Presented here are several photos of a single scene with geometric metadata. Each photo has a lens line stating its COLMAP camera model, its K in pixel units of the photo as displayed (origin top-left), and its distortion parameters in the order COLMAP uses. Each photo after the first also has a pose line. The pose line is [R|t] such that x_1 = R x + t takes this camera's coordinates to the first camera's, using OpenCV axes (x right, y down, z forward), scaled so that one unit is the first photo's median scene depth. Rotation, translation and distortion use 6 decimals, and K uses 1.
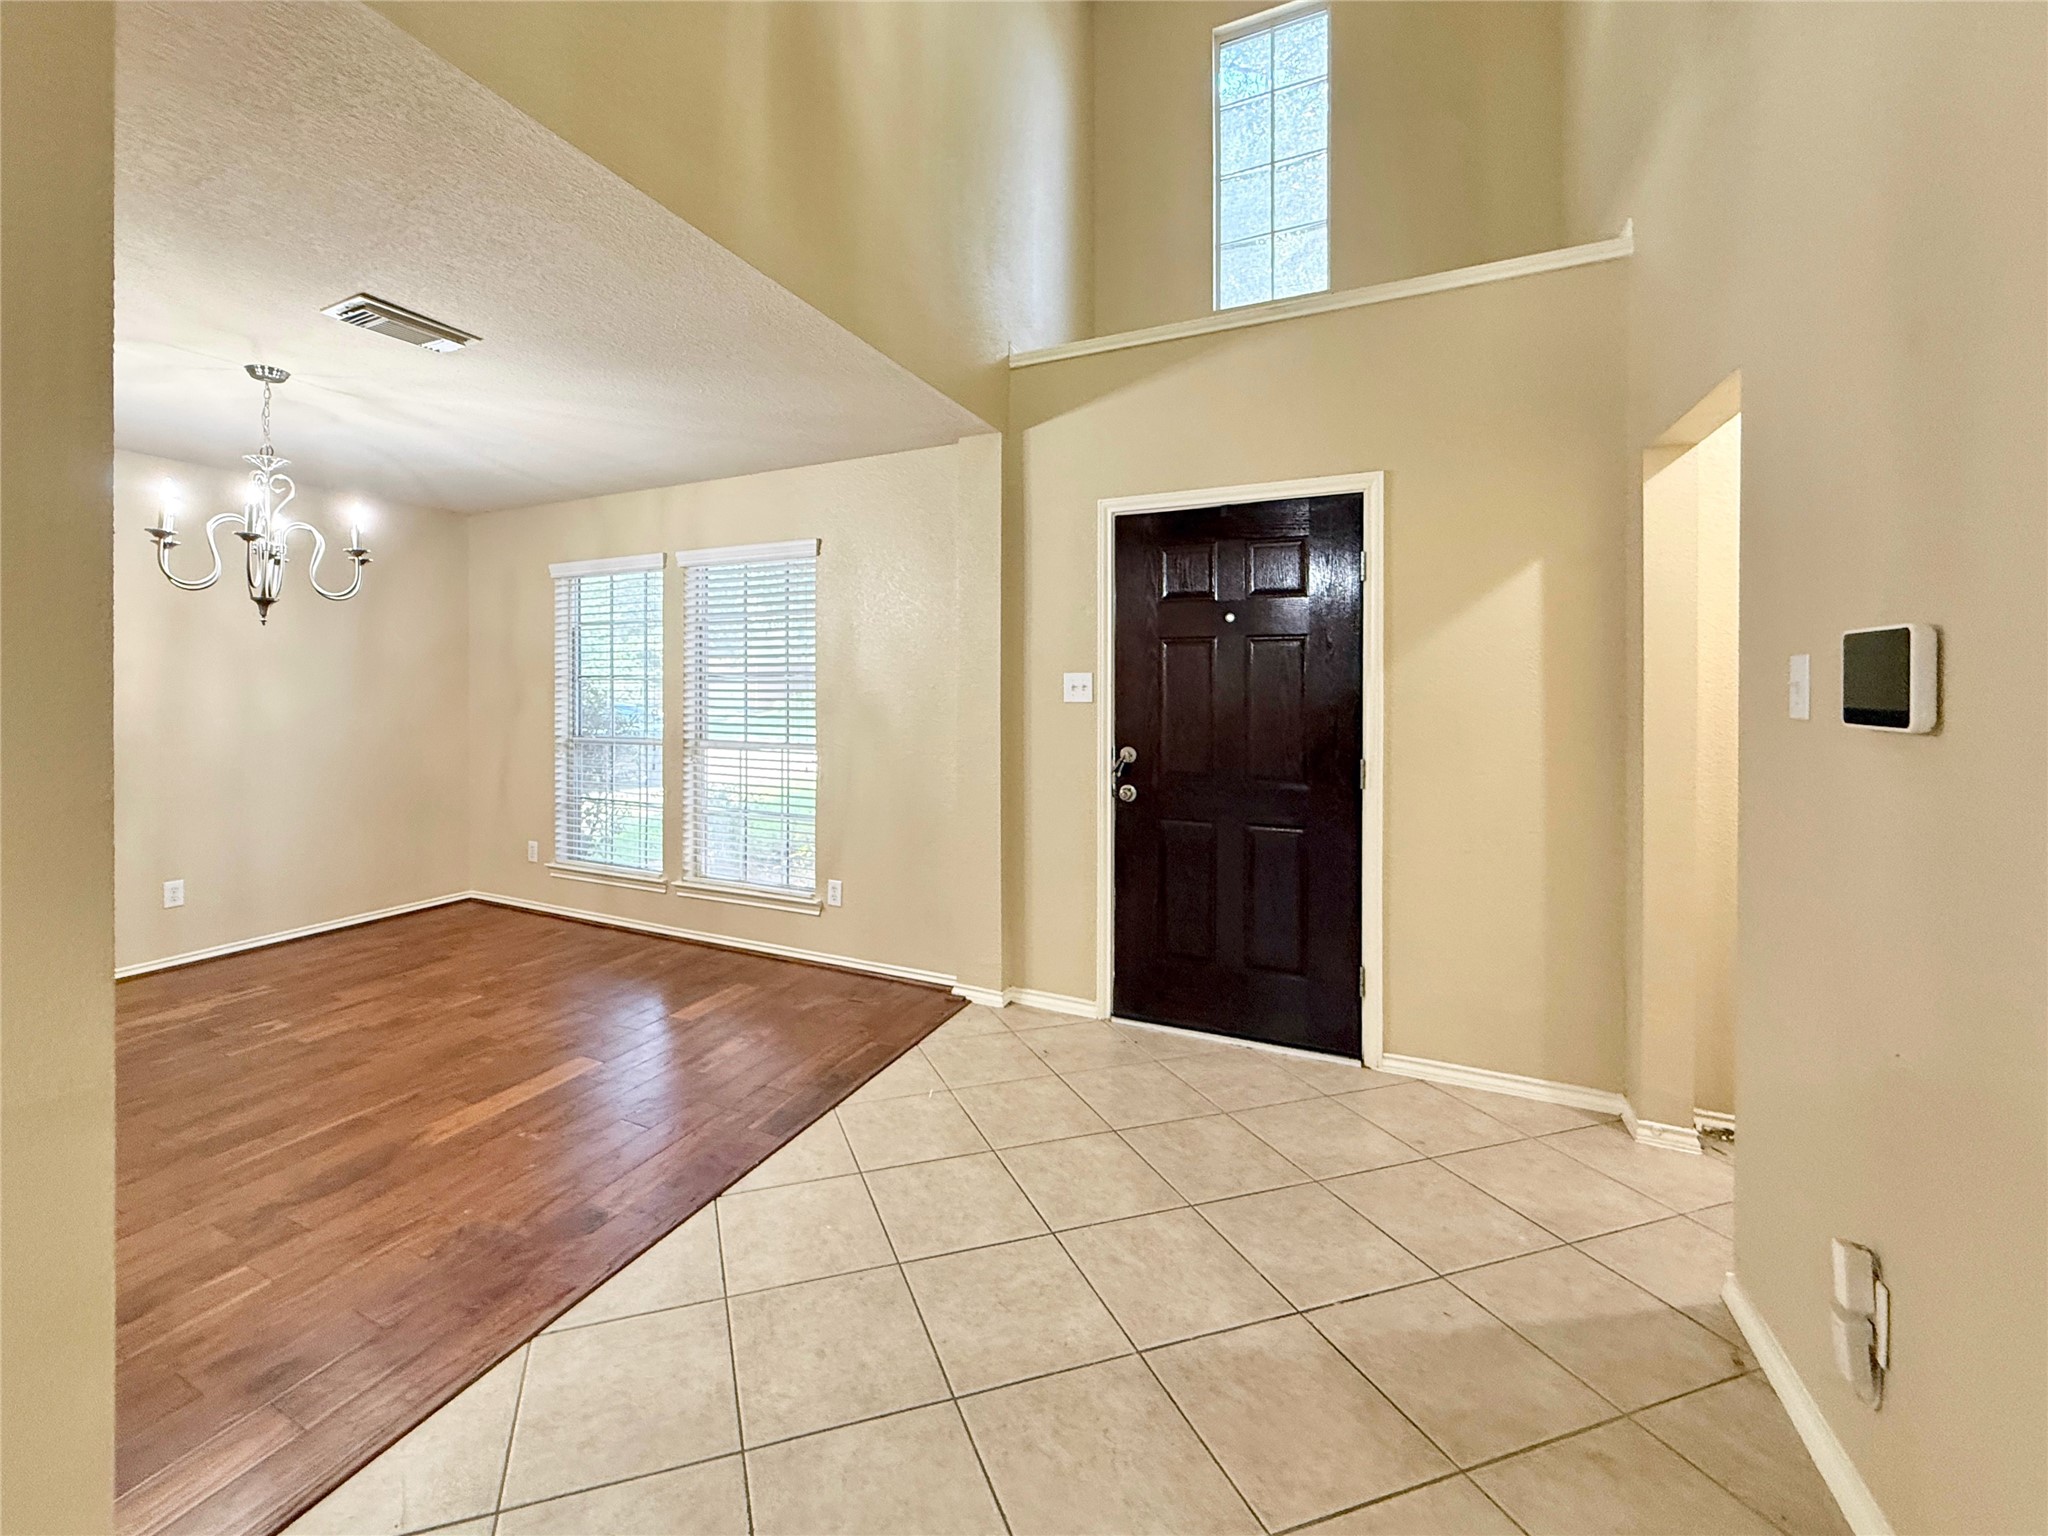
lens RADIAL K [[876.8, 0, 930.4], [0, 876.8, 692.4], [0, 0, 1]] dist [-0.000944, 0.000536]
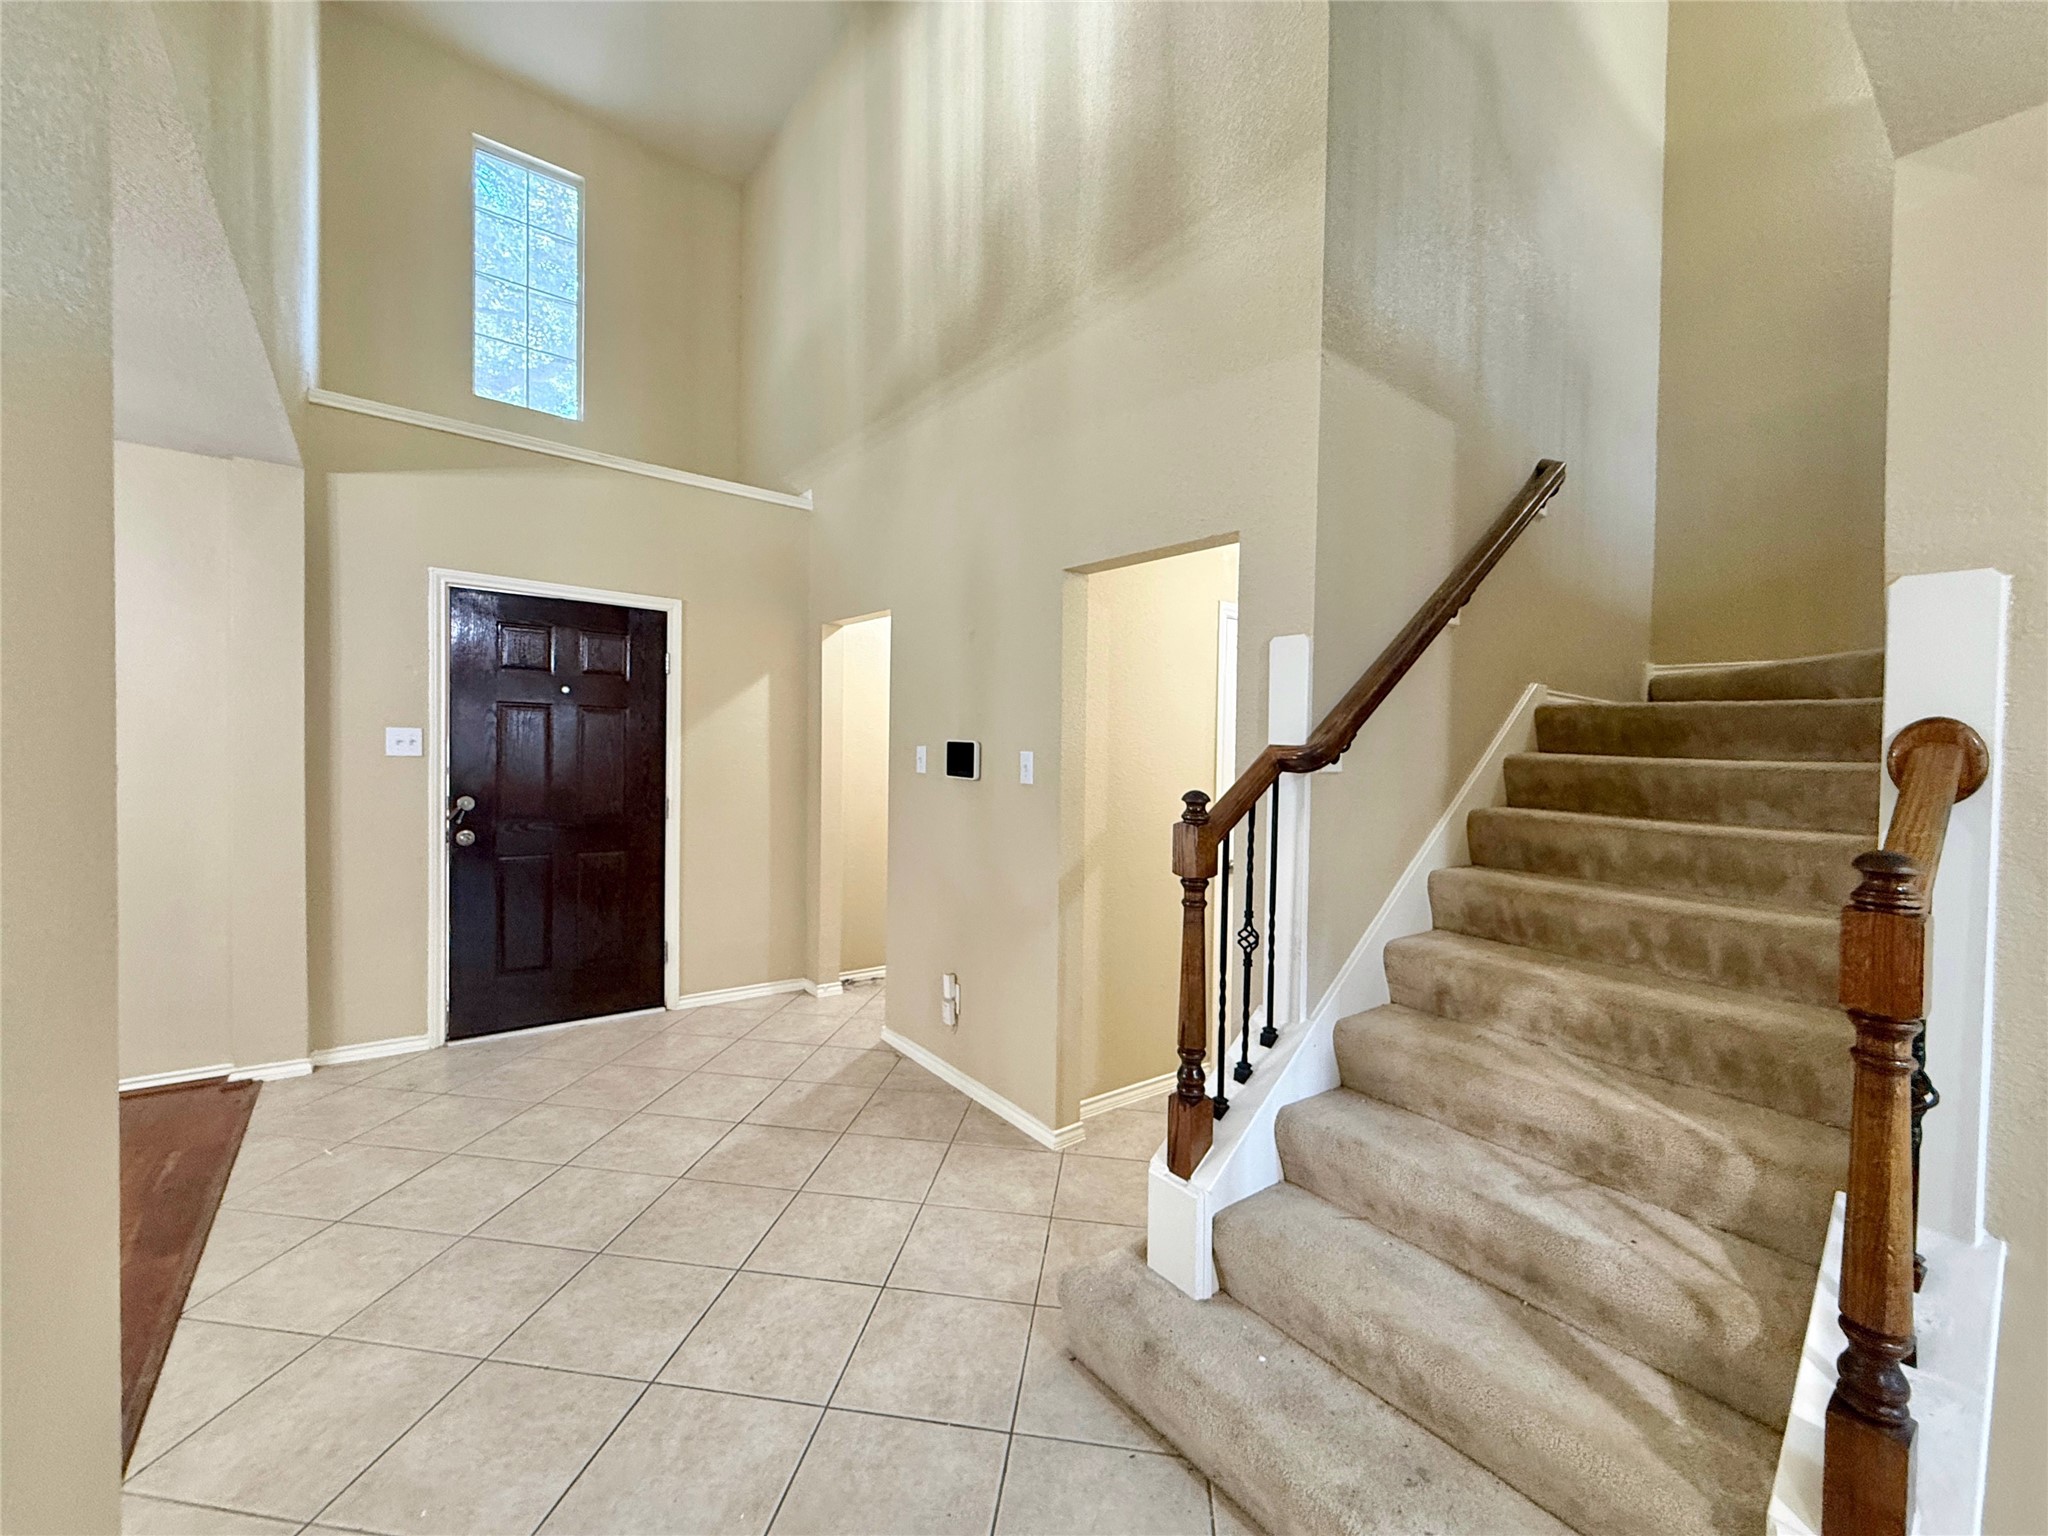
lens RADIAL K [[832.7, 0, 1044.9], [0, 832.7, 766.4], [0, 0, 1]] dist [0.001086, 0.000155]
pose [[0.394870, -0.008997, 0.918693, -0.456415], [-0.032160, 0.999204, 0.023609, -0.024845], [-0.918174, -0.038868, 0.394266, -0.088482]]
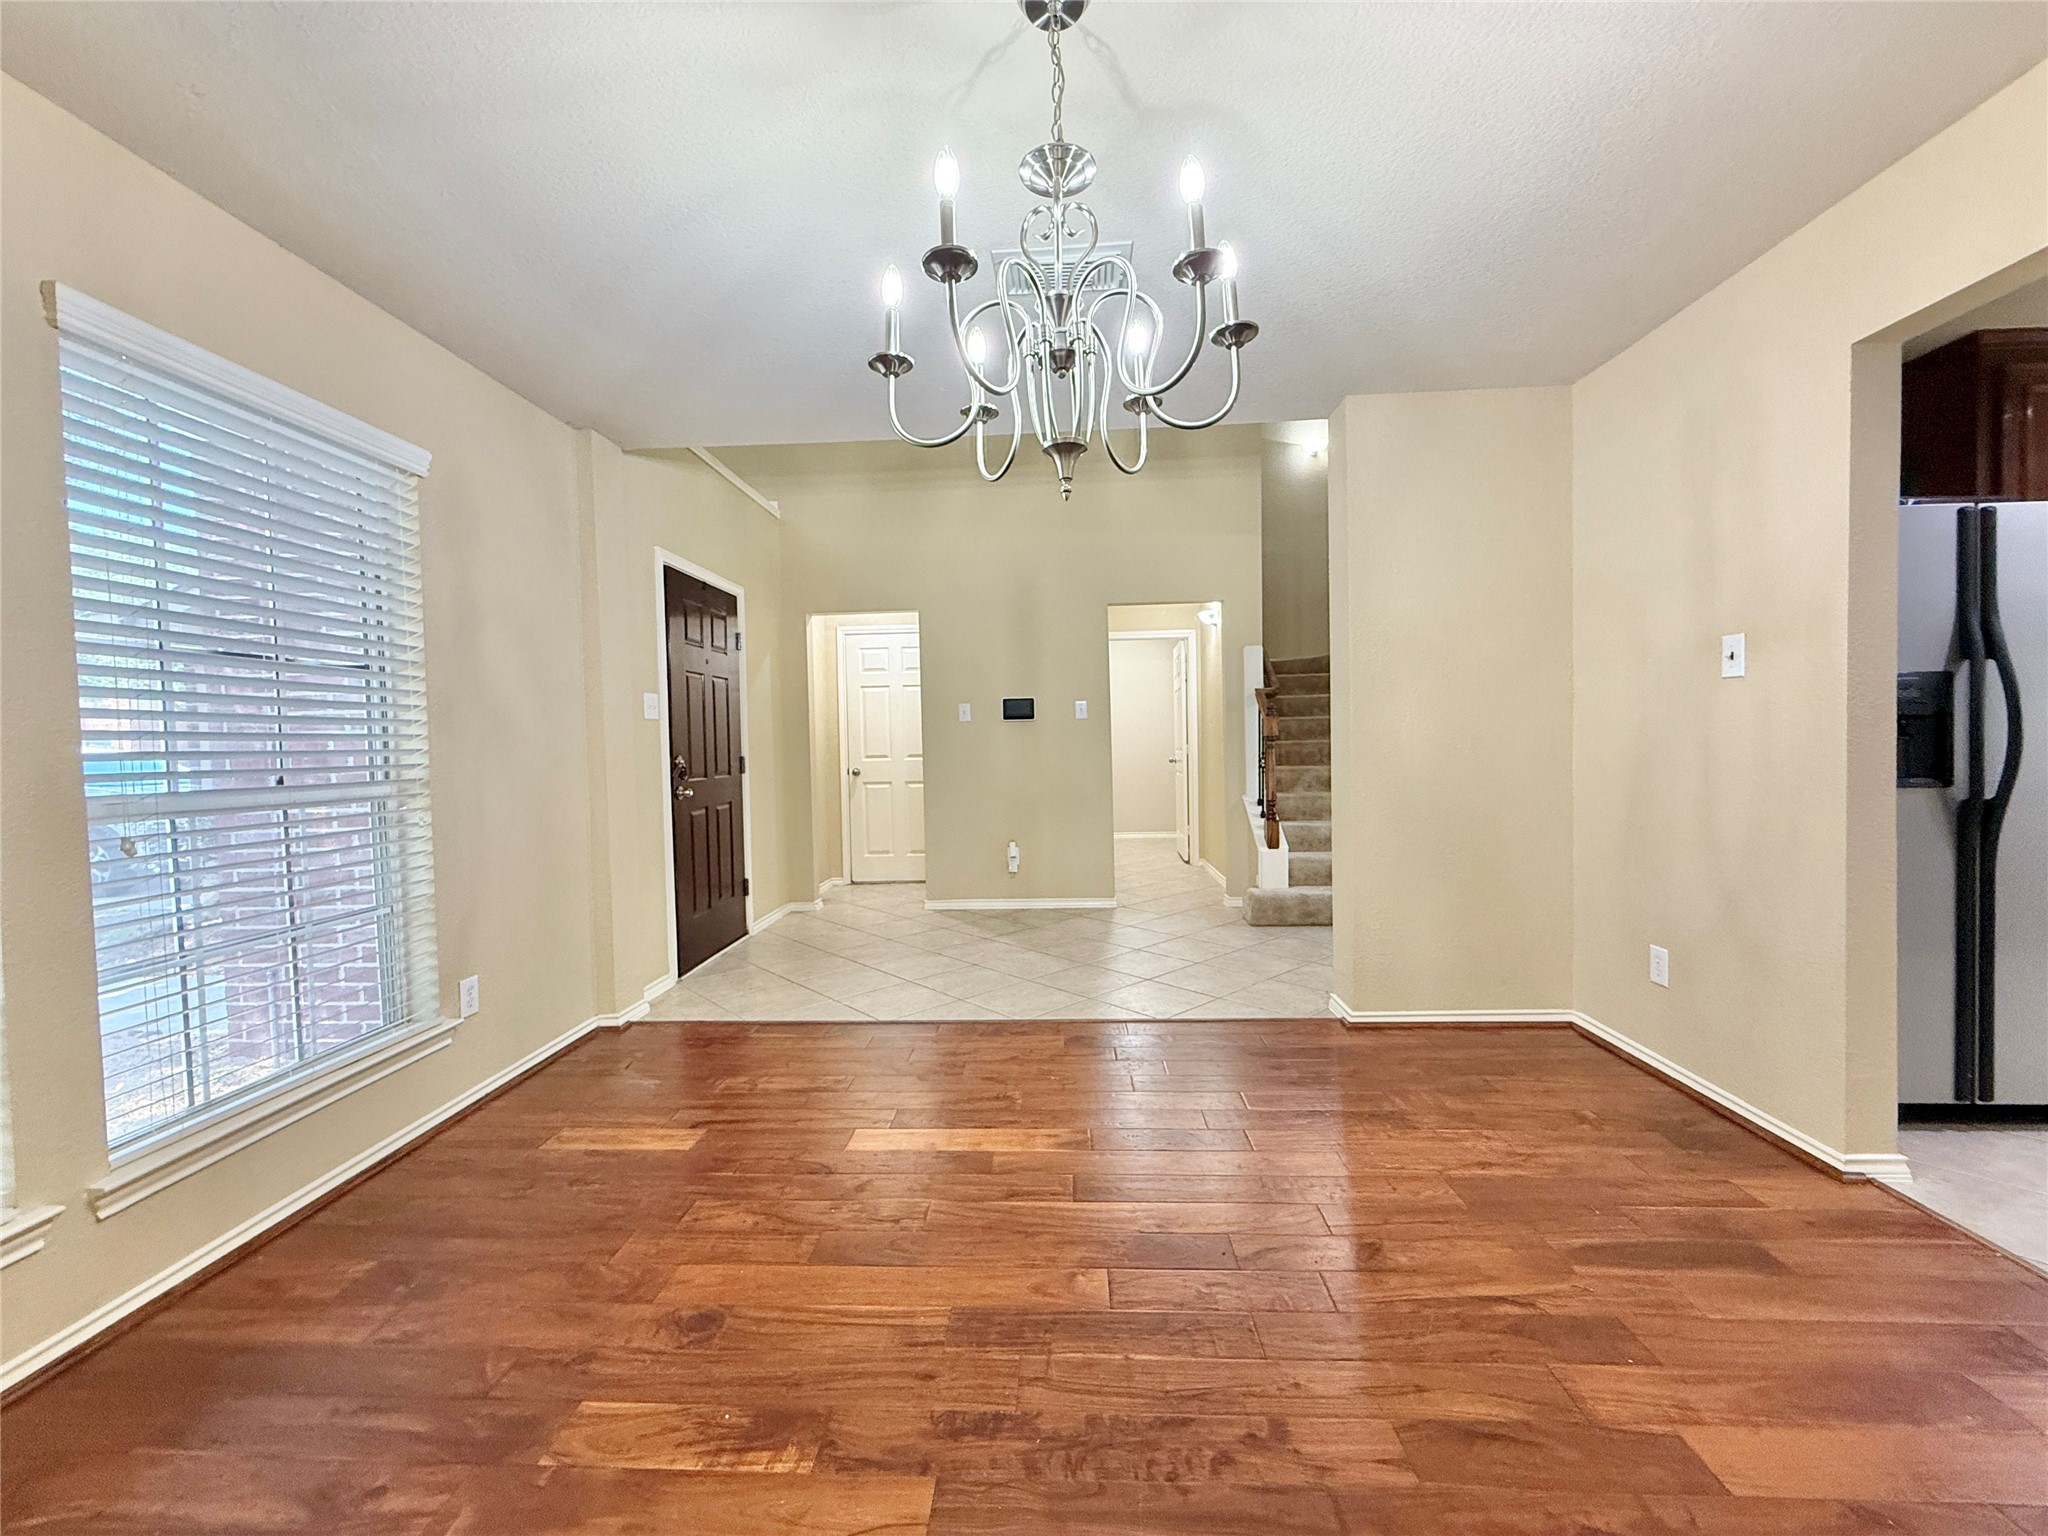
lens RADIAL K [[822.0, 0, 1024.0], [0, 822.0, 768.0], [0, 0, 1]] dist [-0.001423, -0.000214]
pose [[-0.436591, -0.020116, 0.899435, -1.026189], [0.026873, 0.999012, 0.035387, 0.051515], [-0.899259, 0.039620, -0.435619, 1.061316]]
